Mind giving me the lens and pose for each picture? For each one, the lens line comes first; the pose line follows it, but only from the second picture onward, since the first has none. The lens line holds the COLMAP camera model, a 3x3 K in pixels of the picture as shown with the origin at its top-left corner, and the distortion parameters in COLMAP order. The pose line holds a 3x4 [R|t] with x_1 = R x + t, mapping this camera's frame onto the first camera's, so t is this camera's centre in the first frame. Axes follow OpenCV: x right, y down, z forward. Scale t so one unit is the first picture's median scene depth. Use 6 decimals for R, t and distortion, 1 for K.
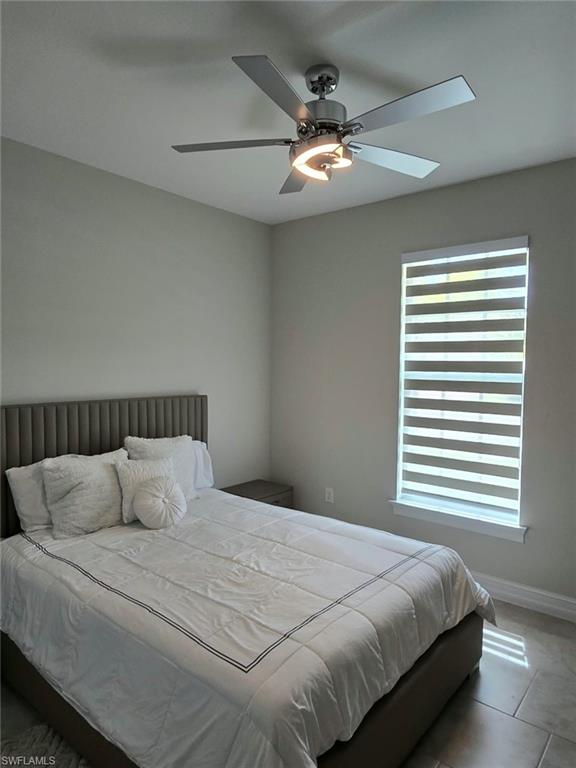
lens RADIAL K [[494.5, 0, 289.2], [0, 494.5, 384.6], [0, 0, 1]] dist [-0.003881, -0.000565]
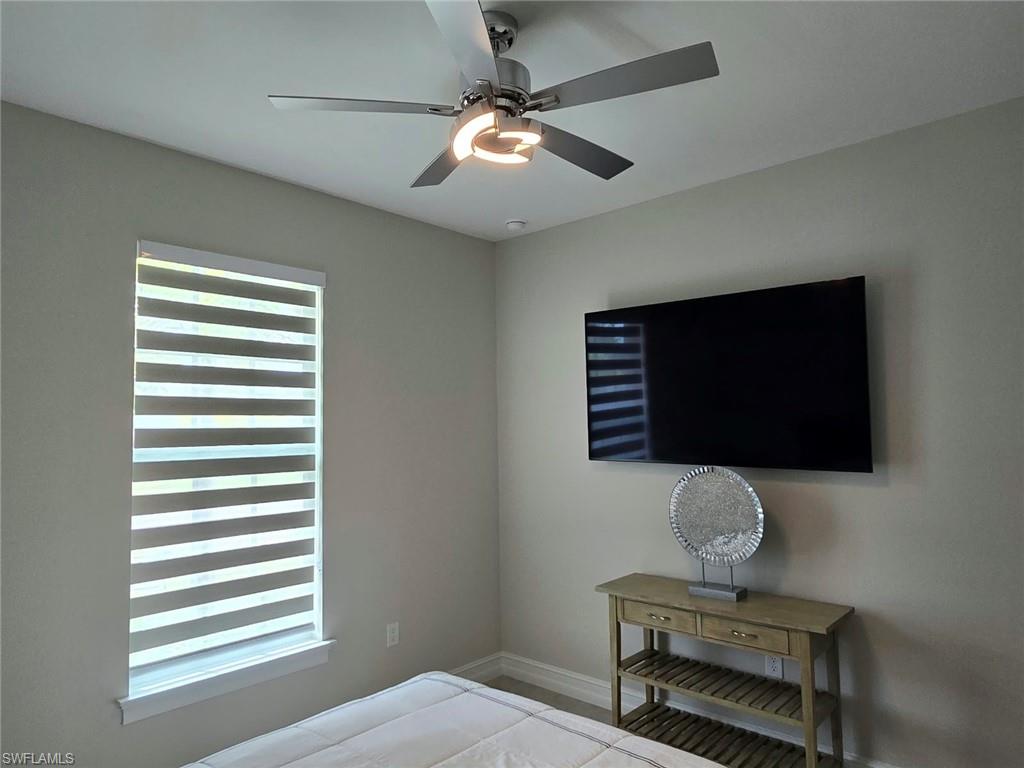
lens RADIAL K [[659.4, 0, 513.7], [0, 659.4, 383.9], [0, 0, 1]] dist [-0.003881, -0.000565]
pose [[0.033995, 0.054711, 0.997923, -0.547836], [0.058382, 0.996687, -0.056632, -0.036620], [-0.997715, 0.060186, 0.030688, 0.624880]]
